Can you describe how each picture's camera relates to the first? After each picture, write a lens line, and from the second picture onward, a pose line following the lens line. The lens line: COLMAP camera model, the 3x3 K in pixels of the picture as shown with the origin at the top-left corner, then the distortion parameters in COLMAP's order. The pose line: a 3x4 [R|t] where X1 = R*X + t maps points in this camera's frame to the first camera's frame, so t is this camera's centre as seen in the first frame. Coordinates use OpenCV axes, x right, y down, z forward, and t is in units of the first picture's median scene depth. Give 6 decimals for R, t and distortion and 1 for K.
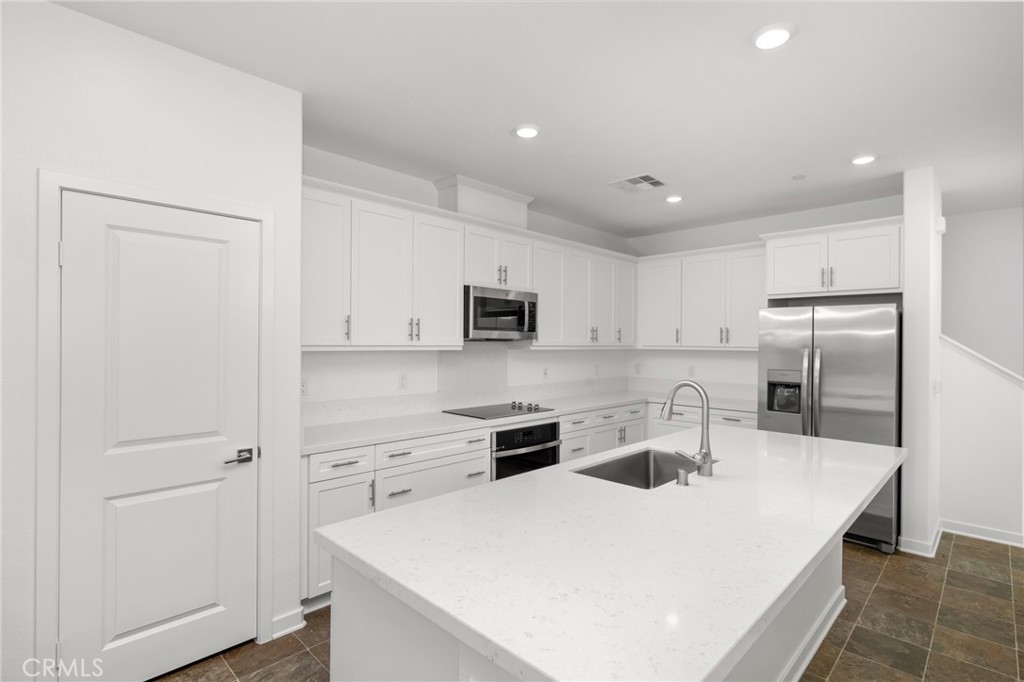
lens RADIAL K [[498.1, 0, 515.2], [0, 498.1, 344.2], [0, 0, 1]] dist [0.001042, -0.000122]
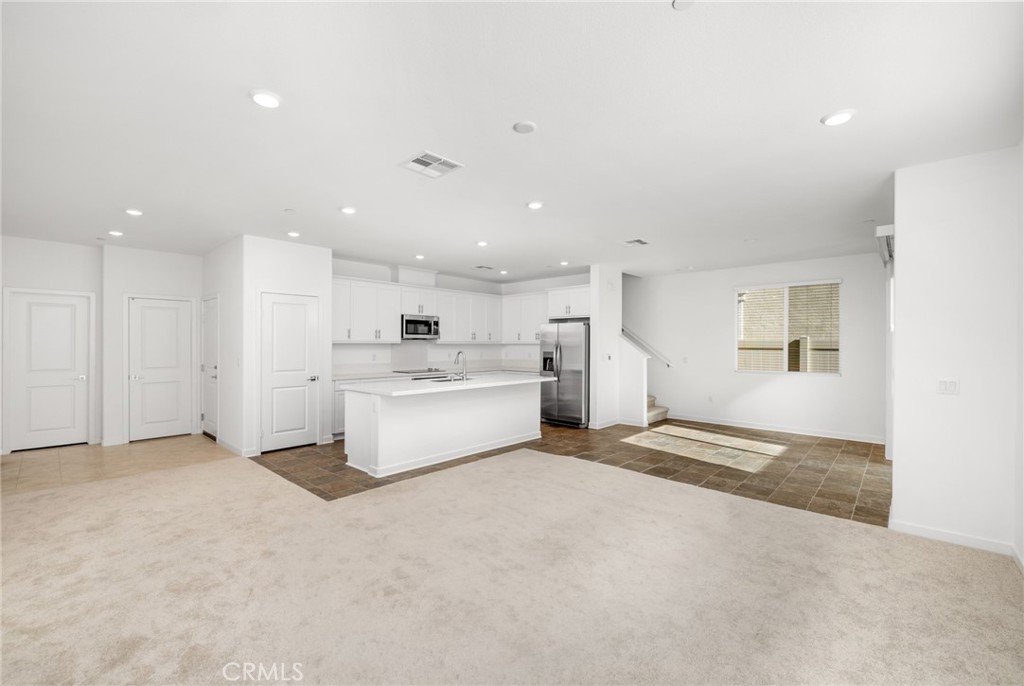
lens RADIAL K [[435.0, 0, 512.0], [0, 435.0, 343.0], [0, 0, 1]] dist [-0.002614, -0.000228]
pose [[0.999222, -0.003623, 0.039262, 0.307733], [0.003701, 0.999991, -0.001923, 0.015669], [-0.039255, 0.002067, 0.999227, -0.944343]]
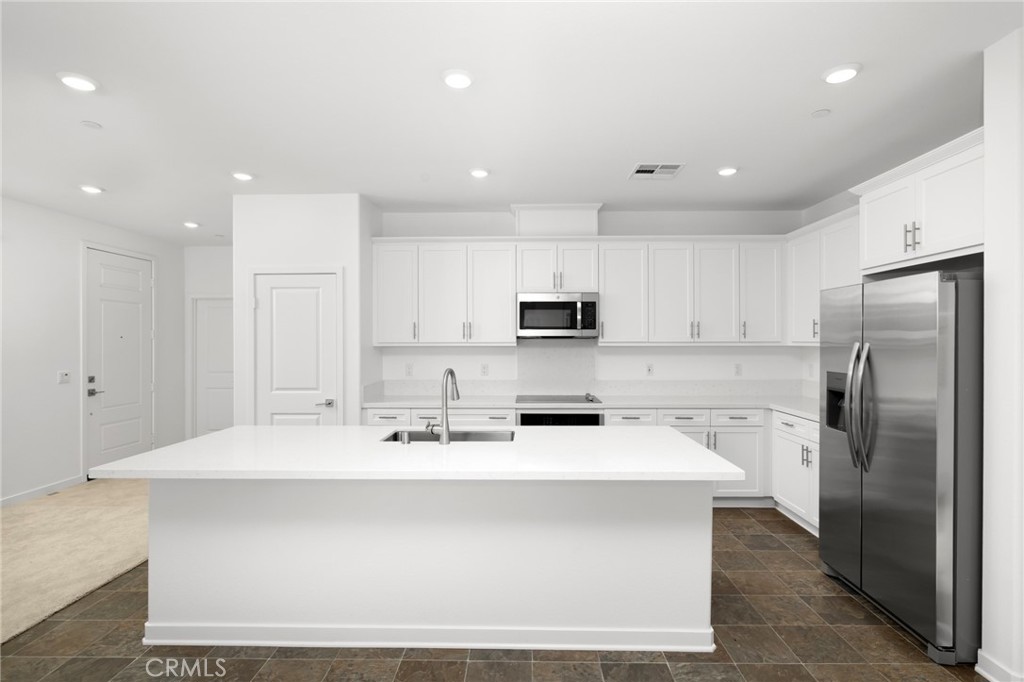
lens RADIAL K [[505.5, 0, 512.0], [0, 505.5, 341.0], [0, 0, 1]] dist [0.001405, 0.000439]
pose [[0.677814, -0.007925, -0.735191, 0.779783], [0.005585, 0.999969, -0.005630, 0.006339], [0.735212, -0.000290, 0.677837, 0.142537]]
